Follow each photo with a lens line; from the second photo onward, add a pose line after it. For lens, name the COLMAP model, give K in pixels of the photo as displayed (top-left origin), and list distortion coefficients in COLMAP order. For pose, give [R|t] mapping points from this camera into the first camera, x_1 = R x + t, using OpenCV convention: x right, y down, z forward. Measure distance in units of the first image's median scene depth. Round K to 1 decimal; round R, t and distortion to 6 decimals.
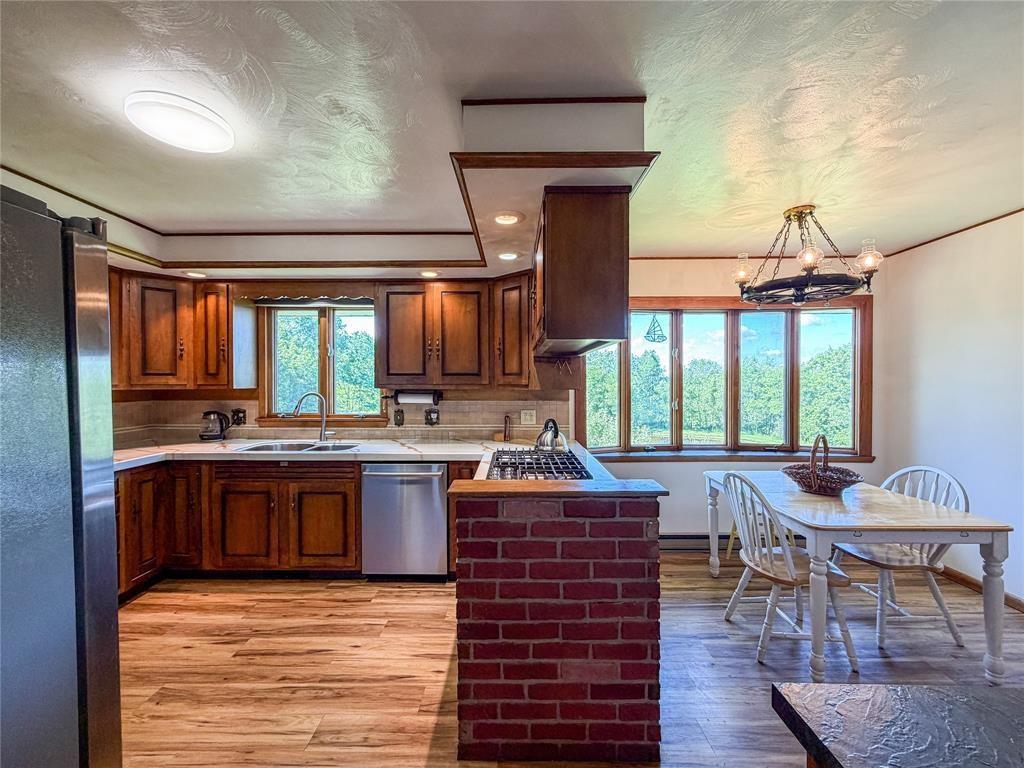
lens RADIAL K [[420.6, 0, 514.6], [0, 420.6, 385.8], [0, 0, 1]] dist [0.000630, -0.000034]
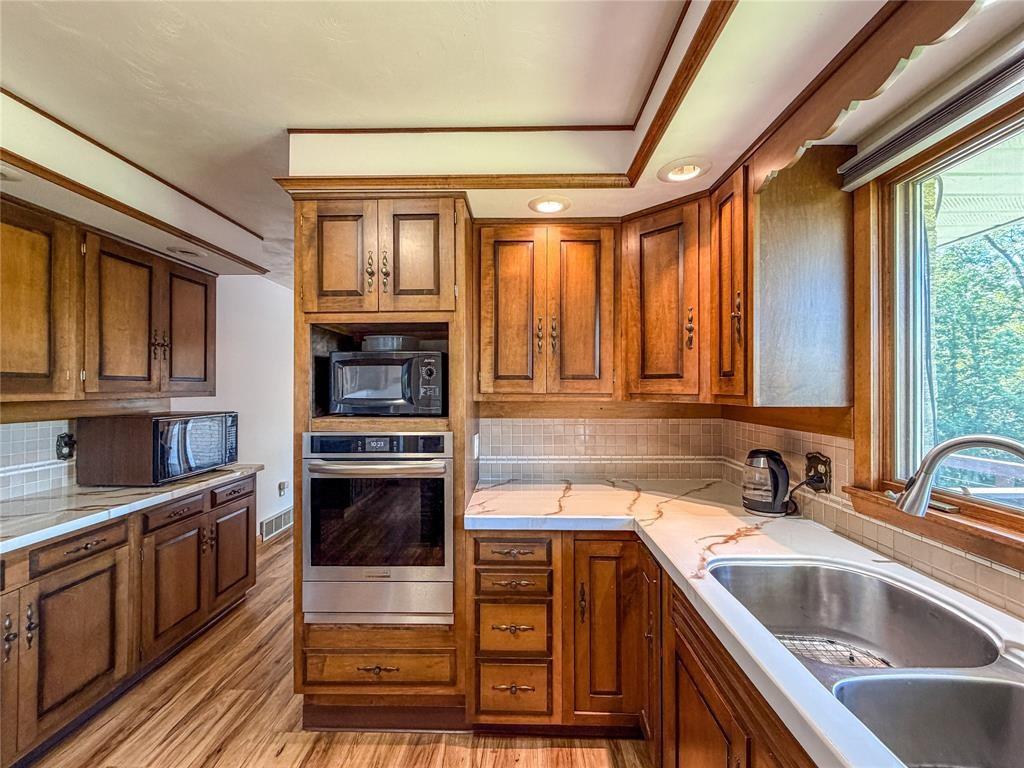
lens RADIAL K [[420.6, 0, 513.5], [0, 420.6, 385.9], [0, 0, 1]] dist [0.000630, -0.000034]
pose [[-0.012894, -0.004324, -0.999908, -0.246434], [-0.012609, 0.999912, -0.004161, -0.008423], [0.999837, 0.012554, -0.012947, 0.765511]]
